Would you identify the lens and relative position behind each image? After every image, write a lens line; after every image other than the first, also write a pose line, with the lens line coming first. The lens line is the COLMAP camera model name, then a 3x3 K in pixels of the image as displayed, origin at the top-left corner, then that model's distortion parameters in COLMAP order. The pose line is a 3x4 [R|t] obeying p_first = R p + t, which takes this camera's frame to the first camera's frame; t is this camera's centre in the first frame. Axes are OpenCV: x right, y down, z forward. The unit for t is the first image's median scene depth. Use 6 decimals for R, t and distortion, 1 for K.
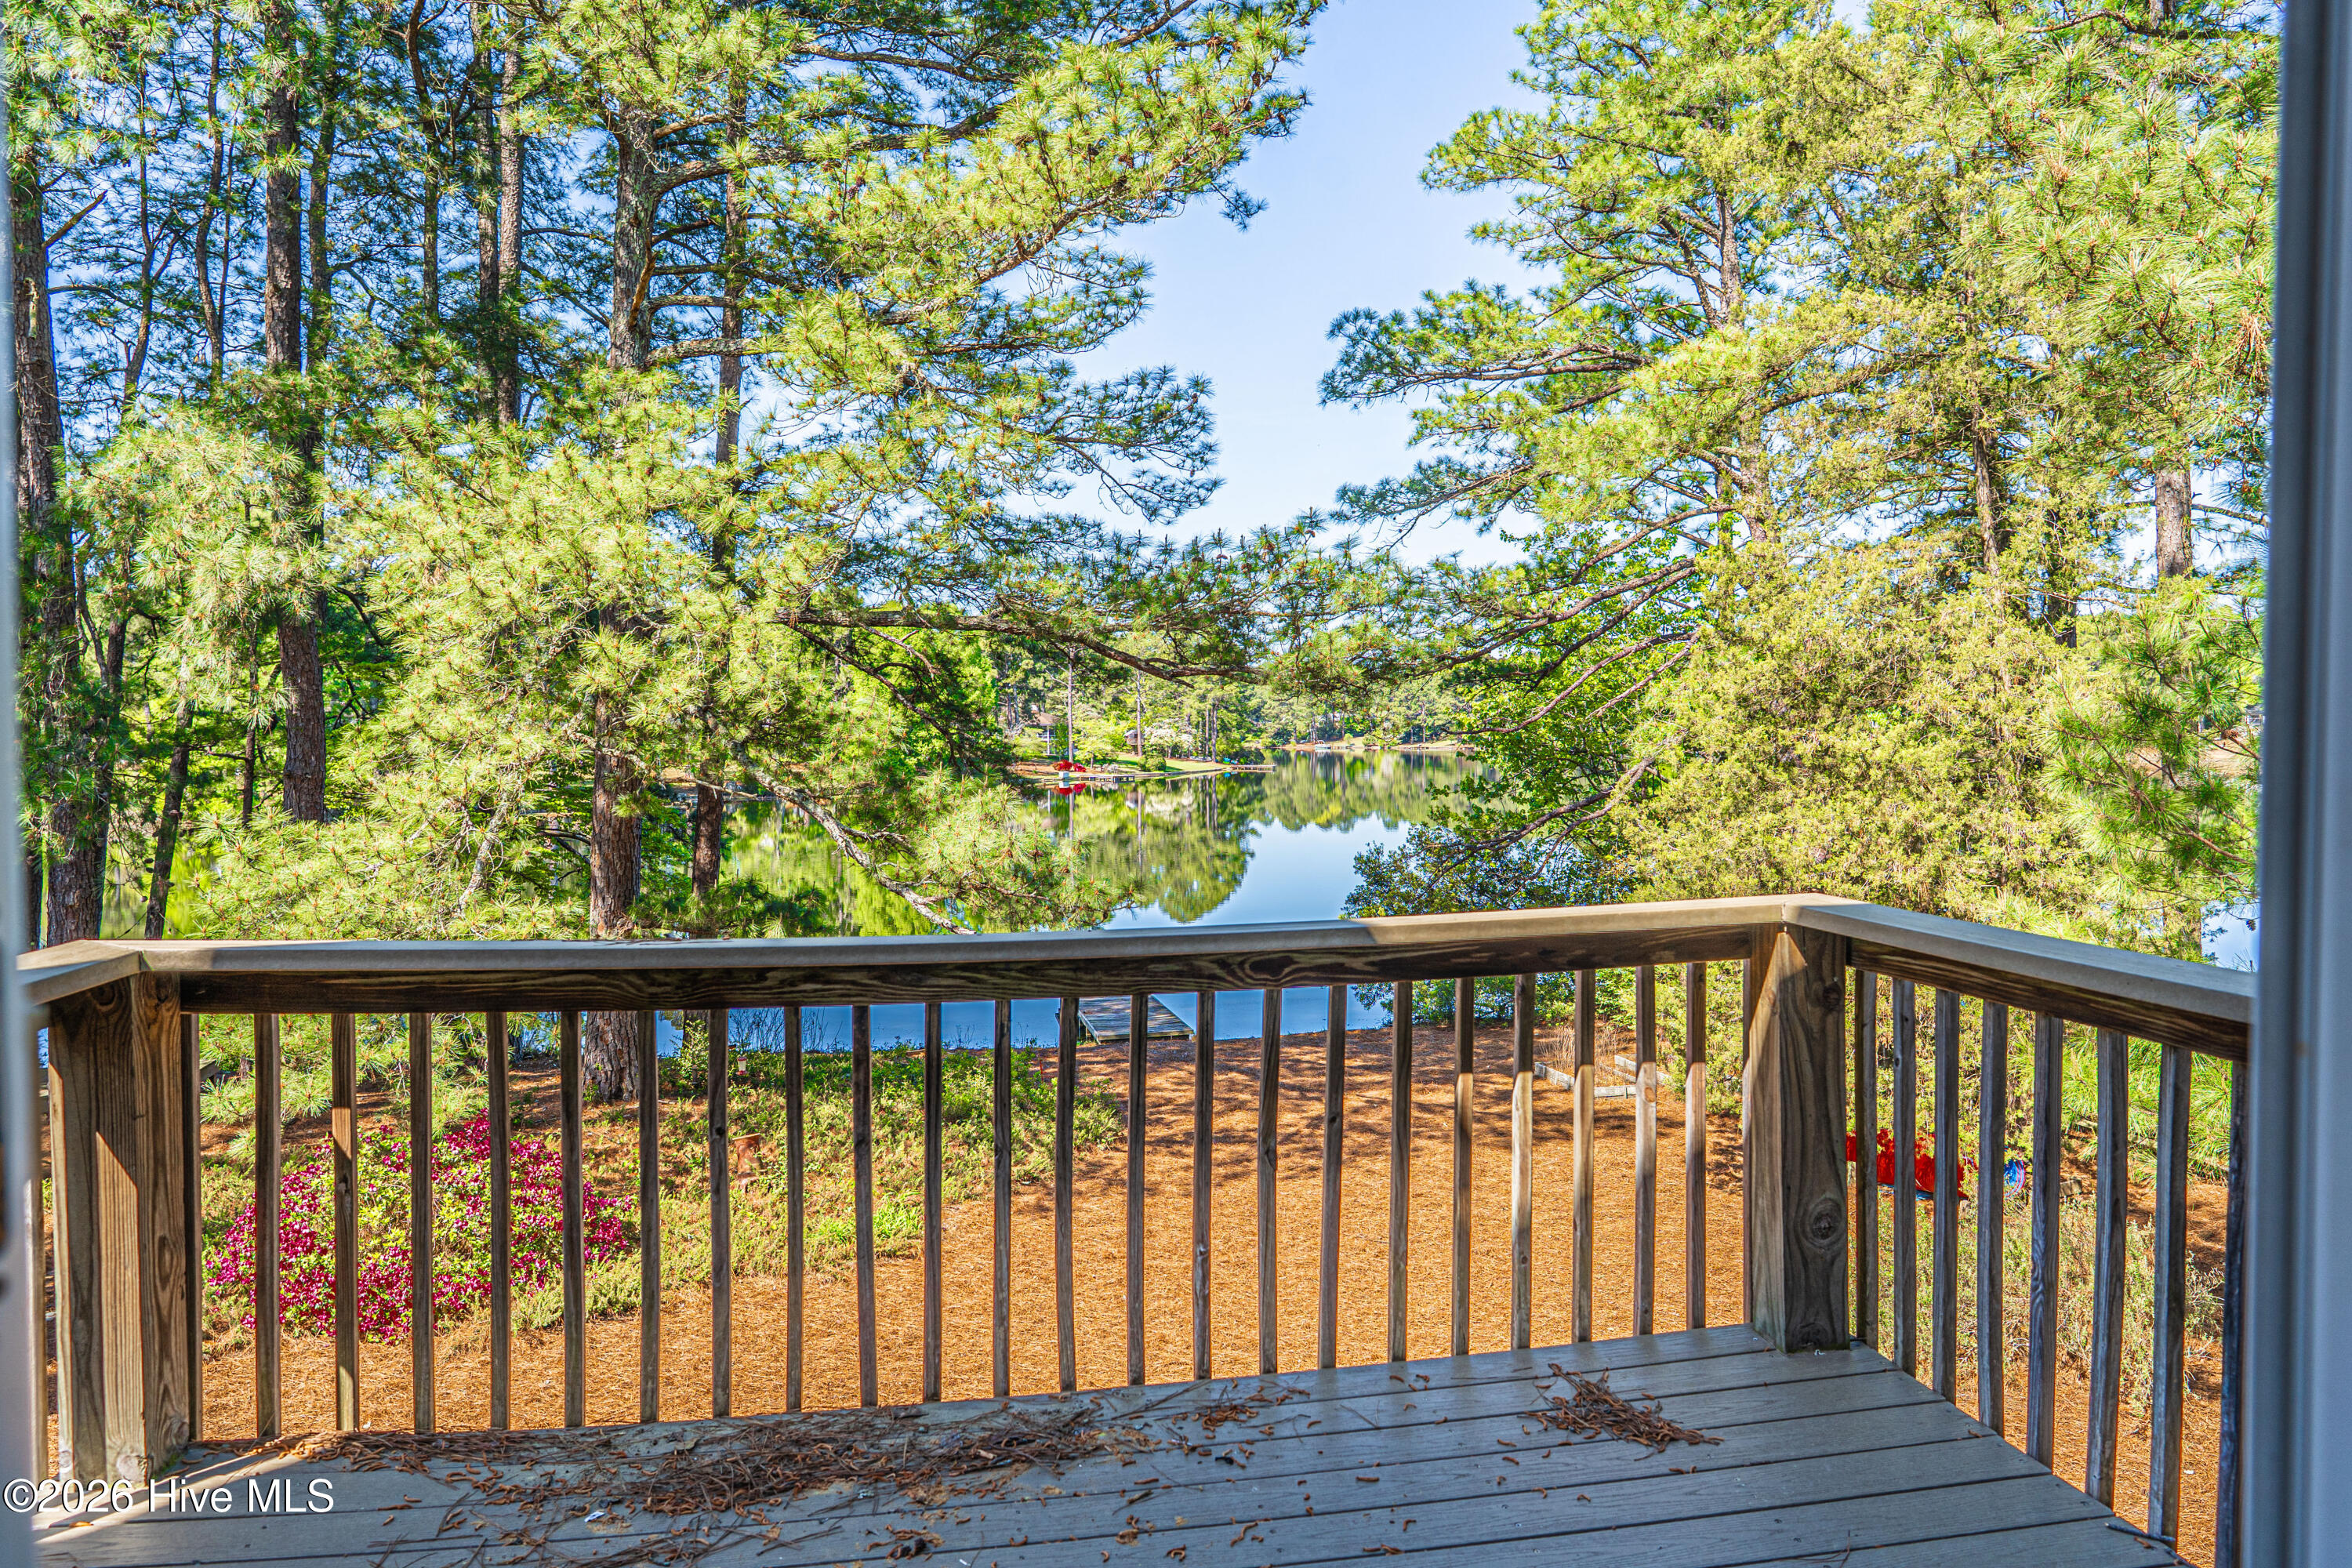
lens RADIAL K [[1589.8, 0, 1170.7], [0, 1589.8, 782.2], [0, 0, 1]] dist [0.000222, 0.009323]
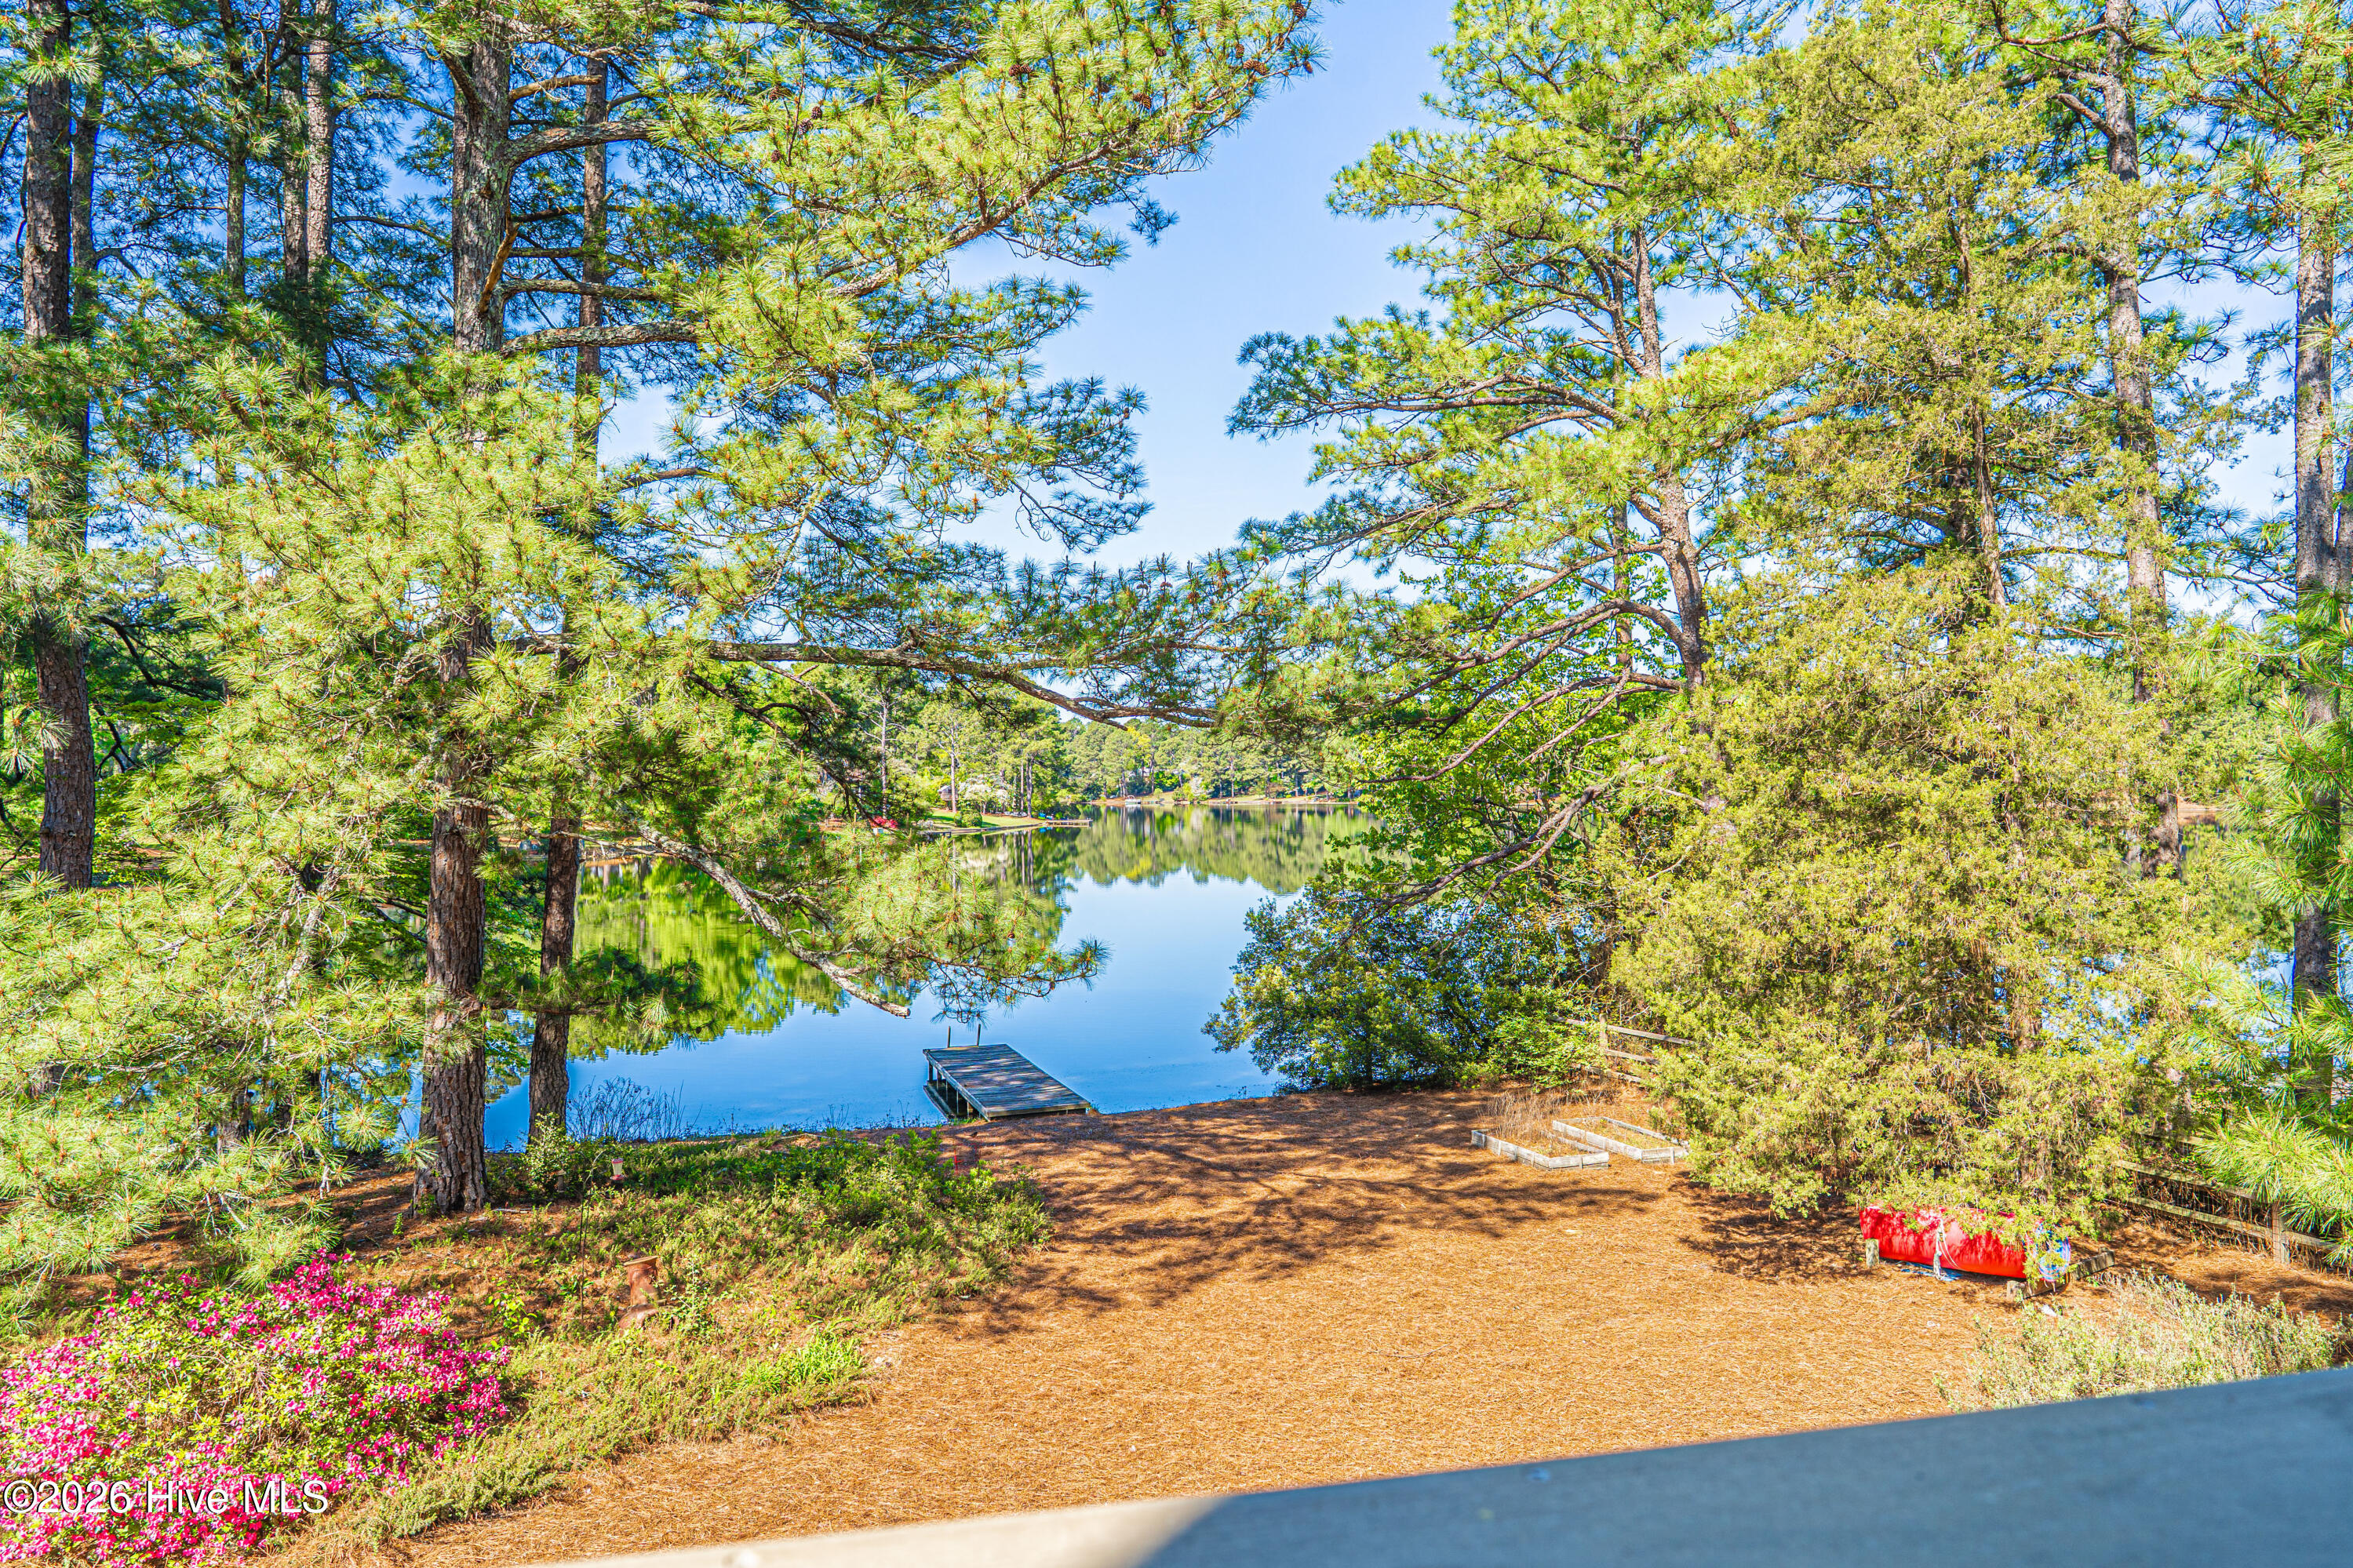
lens RADIAL K [[1590.3, 0, 1181.3], [0, 1590.3, 790.3], [0, 0, 1]] dist [0.000222, 0.009323]
pose [[0.992395, -0.003436, 0.123048, -0.070052], [0.007063, 0.999553, -0.029051, 0.001511], [-0.122893, 0.029699, 0.991975, 0.102801]]
